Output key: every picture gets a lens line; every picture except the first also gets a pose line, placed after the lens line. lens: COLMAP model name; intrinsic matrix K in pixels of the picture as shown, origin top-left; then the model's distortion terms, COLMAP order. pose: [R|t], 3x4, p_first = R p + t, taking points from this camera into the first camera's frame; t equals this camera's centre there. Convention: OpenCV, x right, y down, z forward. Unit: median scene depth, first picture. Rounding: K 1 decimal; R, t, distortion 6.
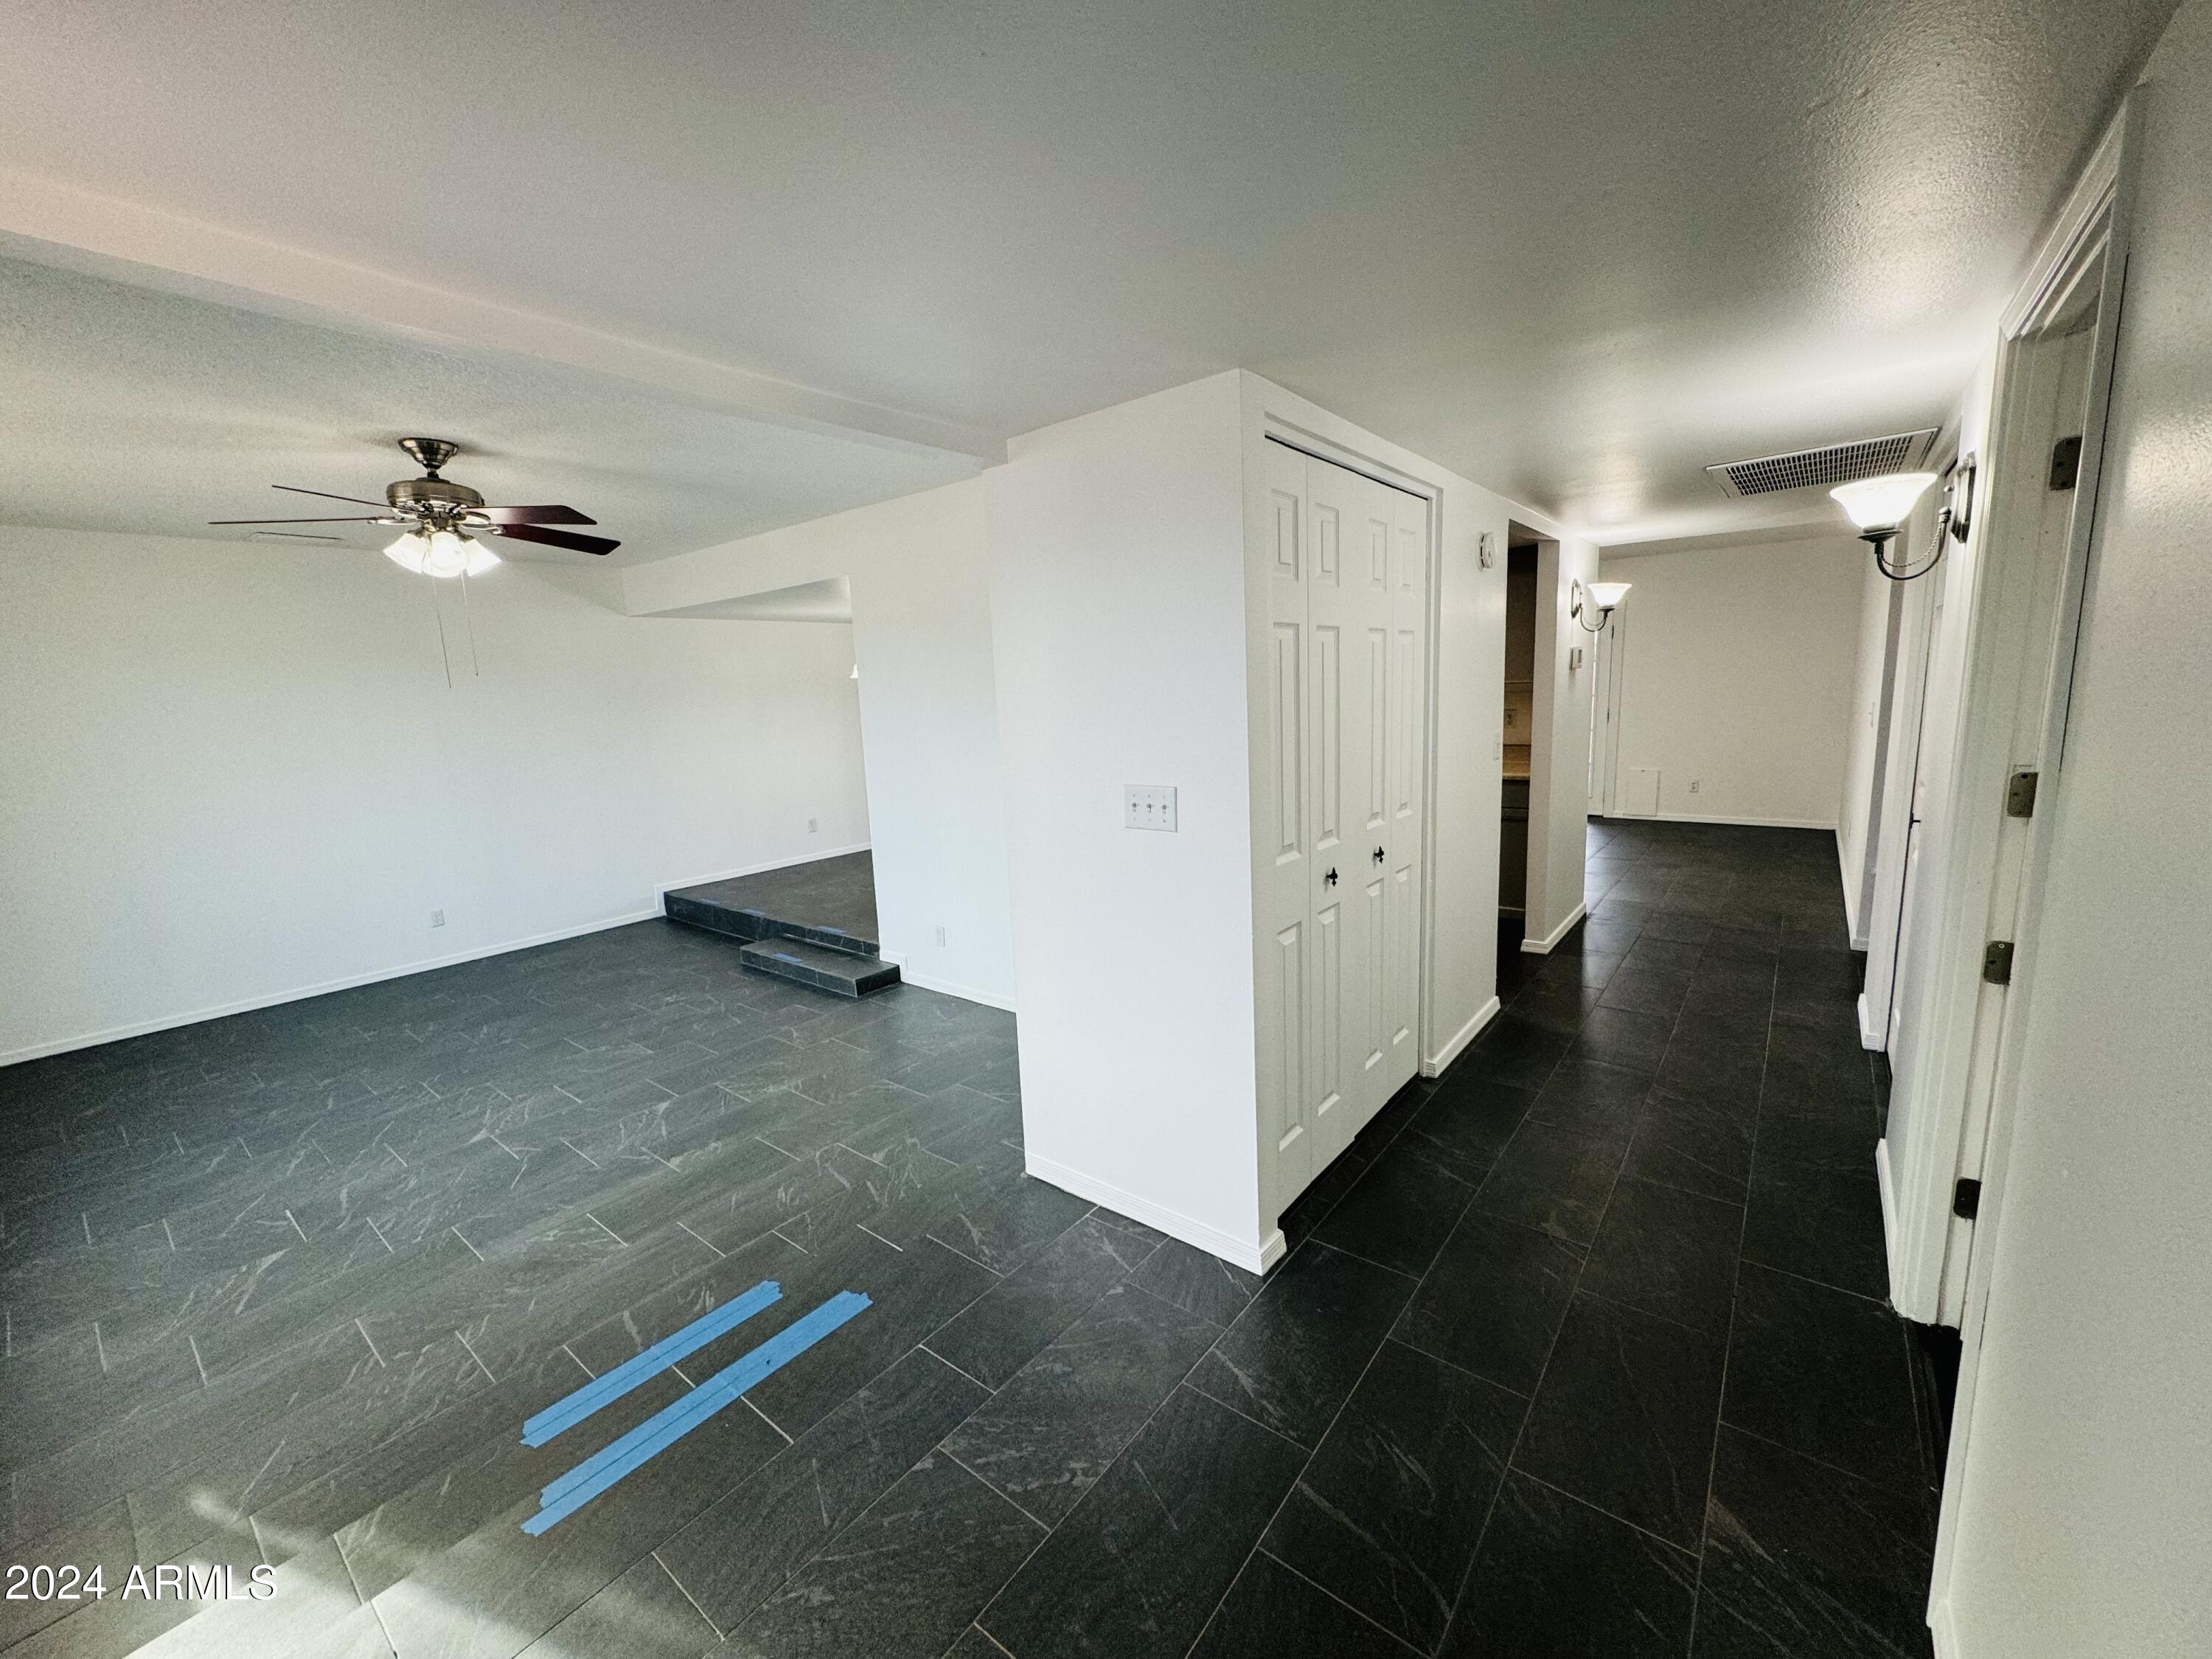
lens RADIAL K [[882.1, 0, 1103.4], [0, 882.1, 827.8], [0, 0, 1]] dist [-0.000866, -0.000036]
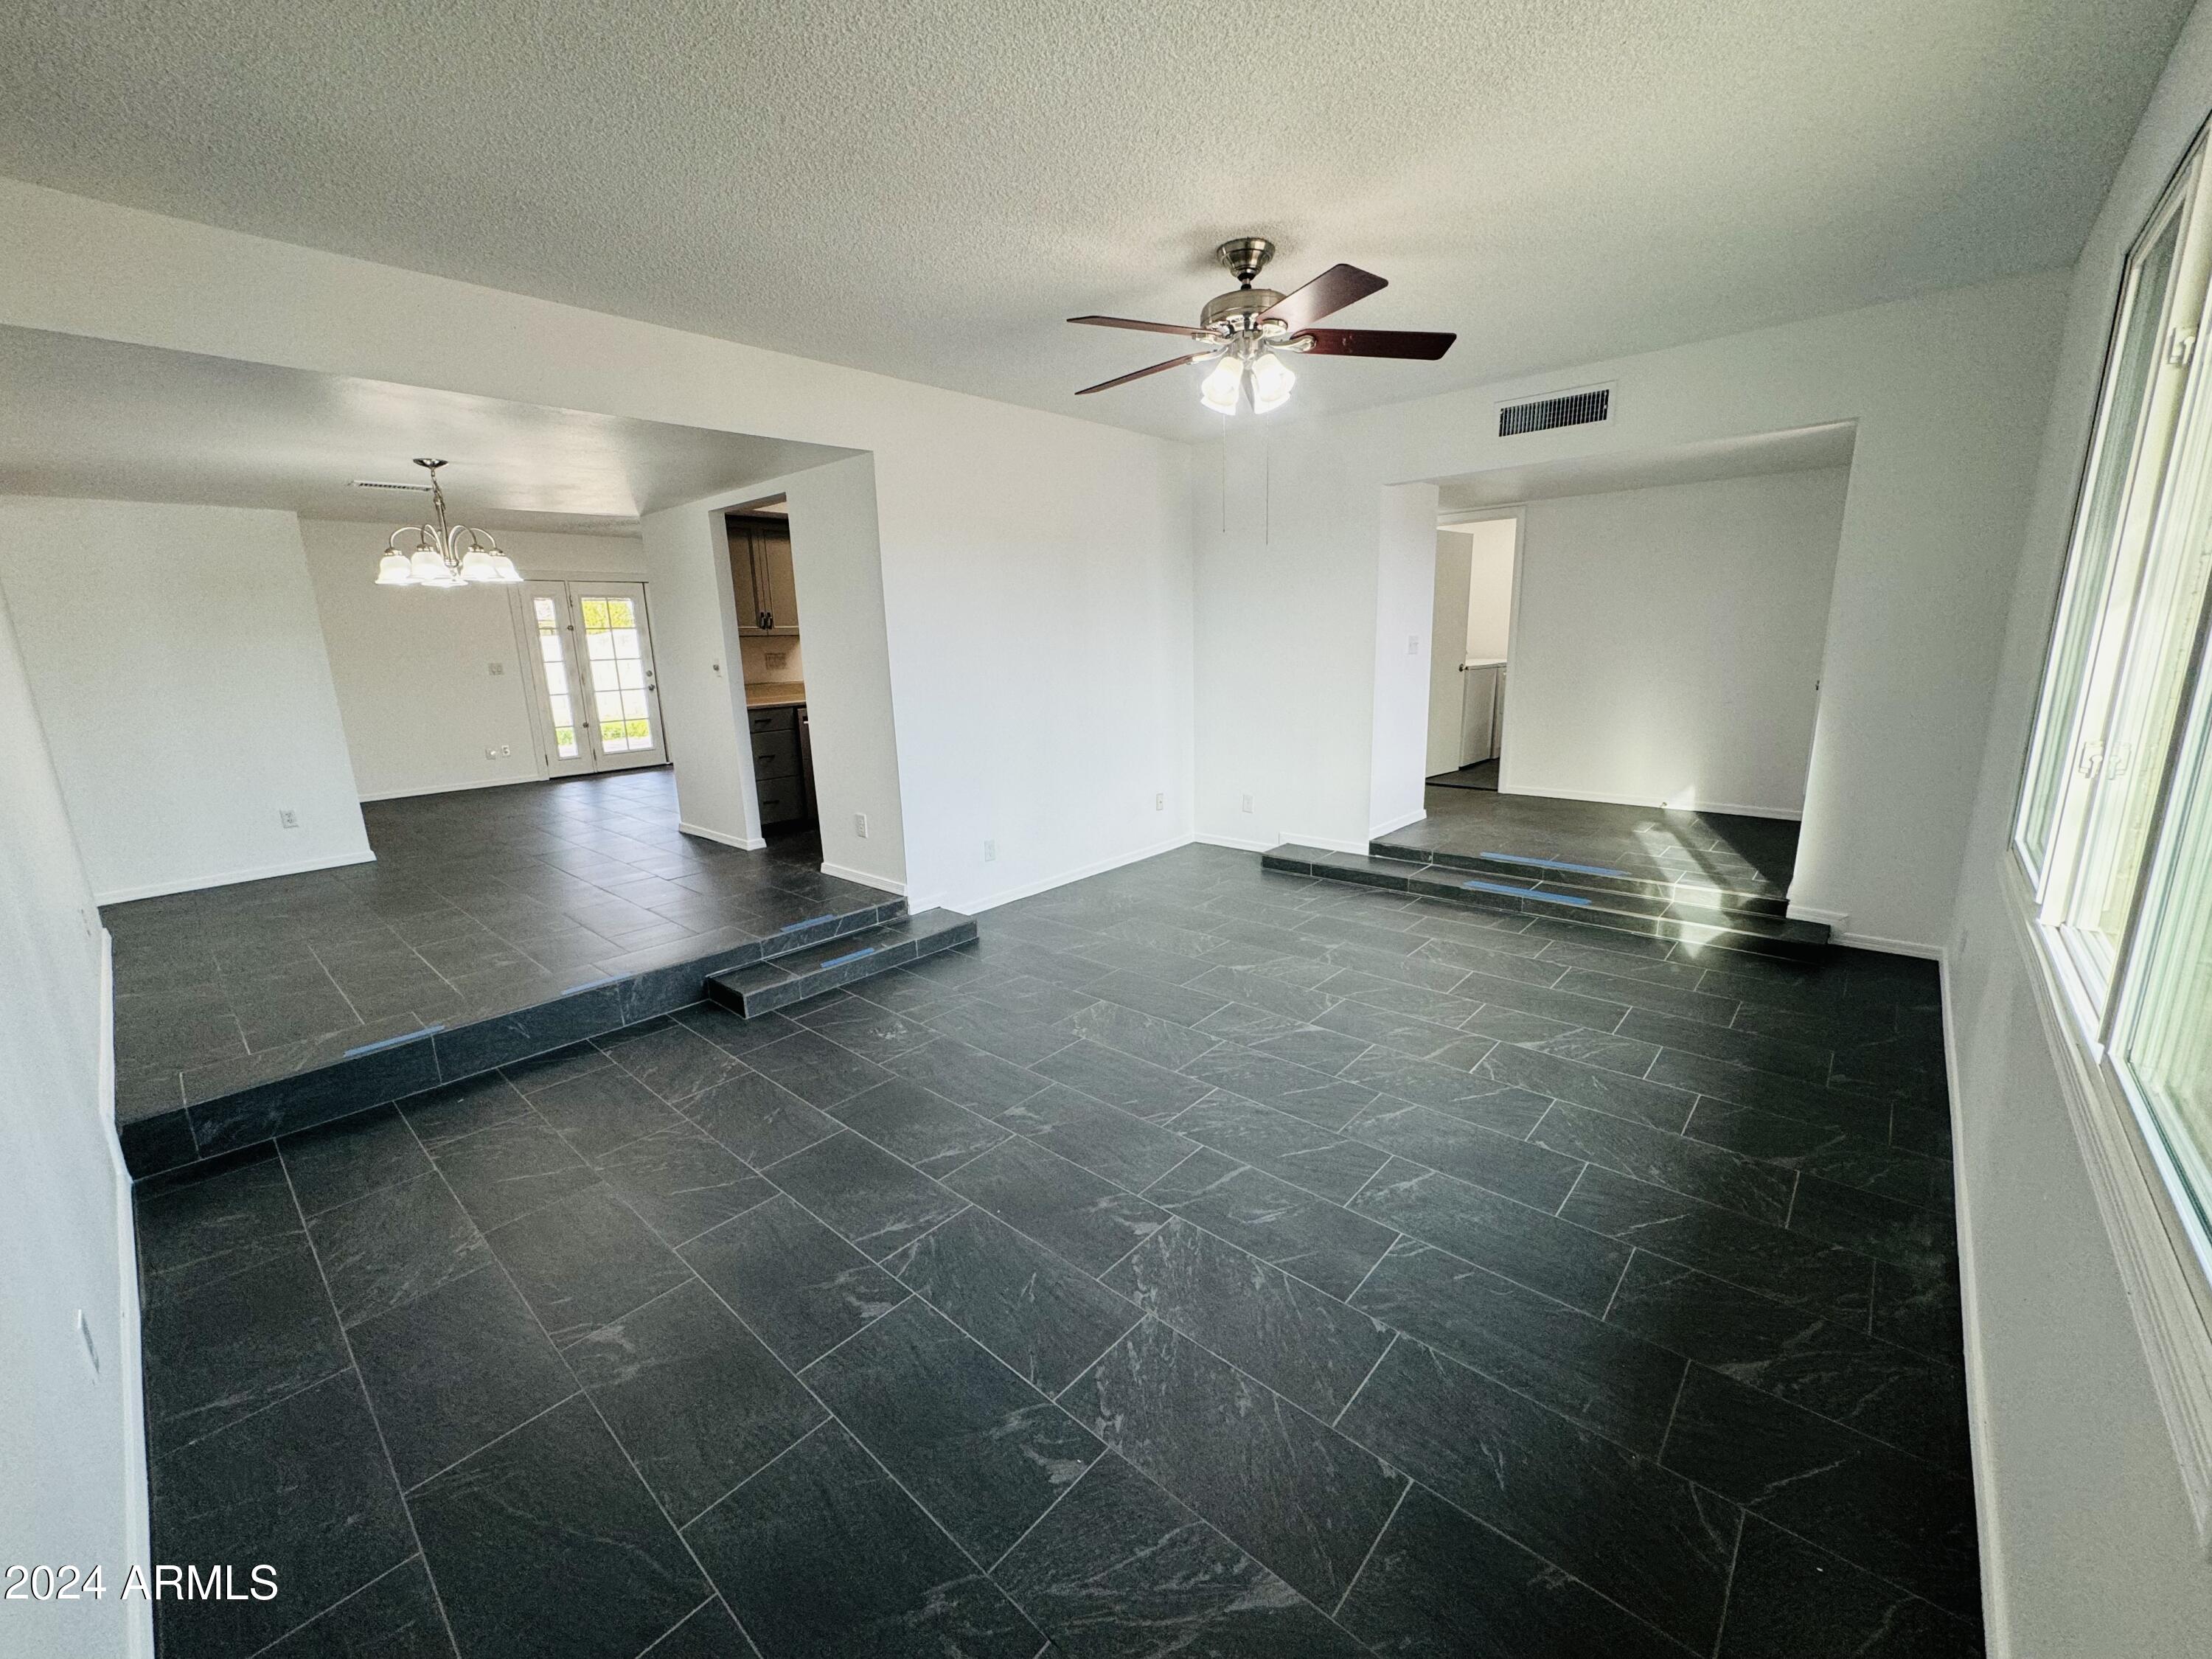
lens RADIAL K [[882.1, 0, 1103.4], [0, 882.1, 827.8], [0, 0, 1]] dist [-0.000866, -0.000036]
pose [[0.060867, -0.176653, 0.982389, -1.482202], [0.185913, 0.968998, 0.162726, -0.052406], [-0.980679, 0.172734, 0.091822, 1.001240]]
